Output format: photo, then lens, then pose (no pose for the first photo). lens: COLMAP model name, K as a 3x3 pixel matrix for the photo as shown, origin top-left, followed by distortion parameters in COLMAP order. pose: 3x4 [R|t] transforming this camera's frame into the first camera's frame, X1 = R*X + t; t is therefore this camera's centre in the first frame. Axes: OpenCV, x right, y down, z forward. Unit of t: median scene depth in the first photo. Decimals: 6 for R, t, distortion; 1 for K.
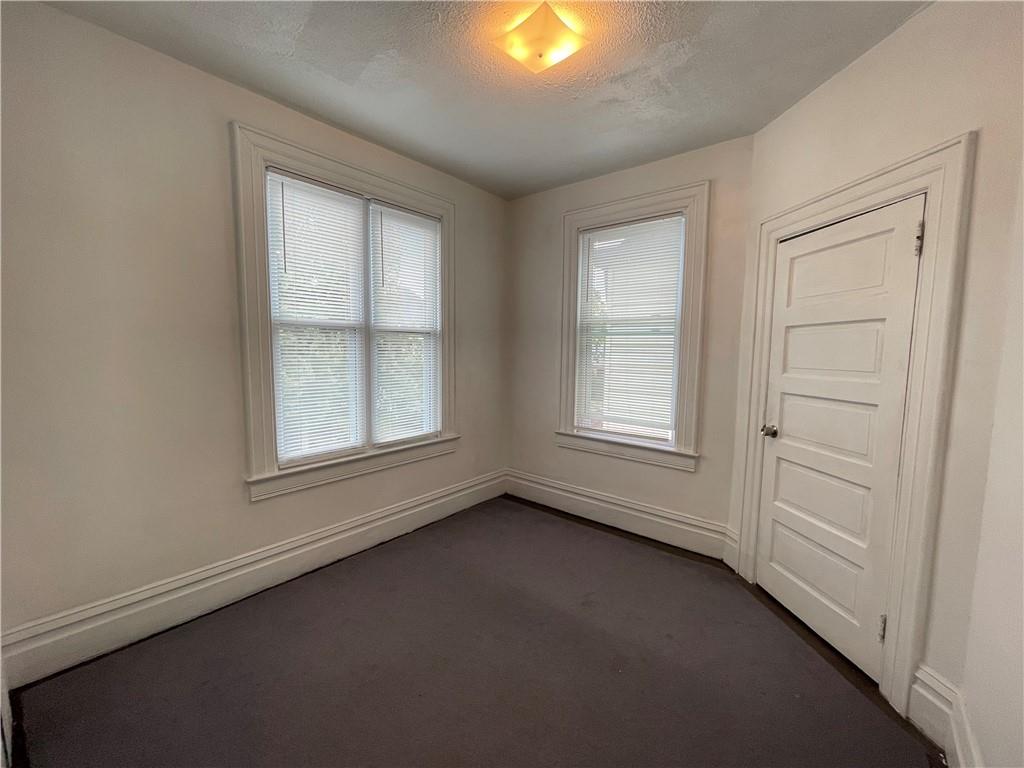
lens RADIAL K [[417.0, 0, 512.0], [0, 417.0, 384.0], [0, 0, 1]] dist [0.000914, 0.000143]
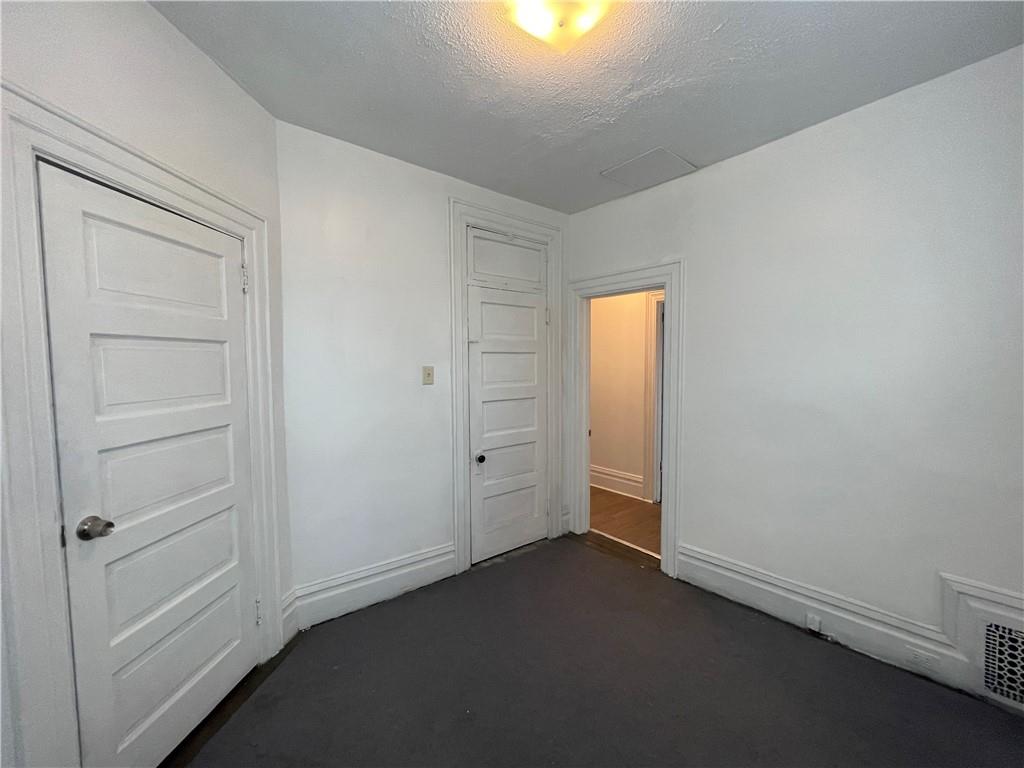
lens RADIAL K [[417.0, 0, 512.0], [0, 417.0, 384.0], [0, 0, 1]] dist [0.000914, 0.000143]
pose [[-0.980695, -0.015351, 0.194939, -0.008976], [0.011830, 0.990430, 0.137507, -0.149551], [-0.195184, 0.137159, -0.971129, 1.515640]]
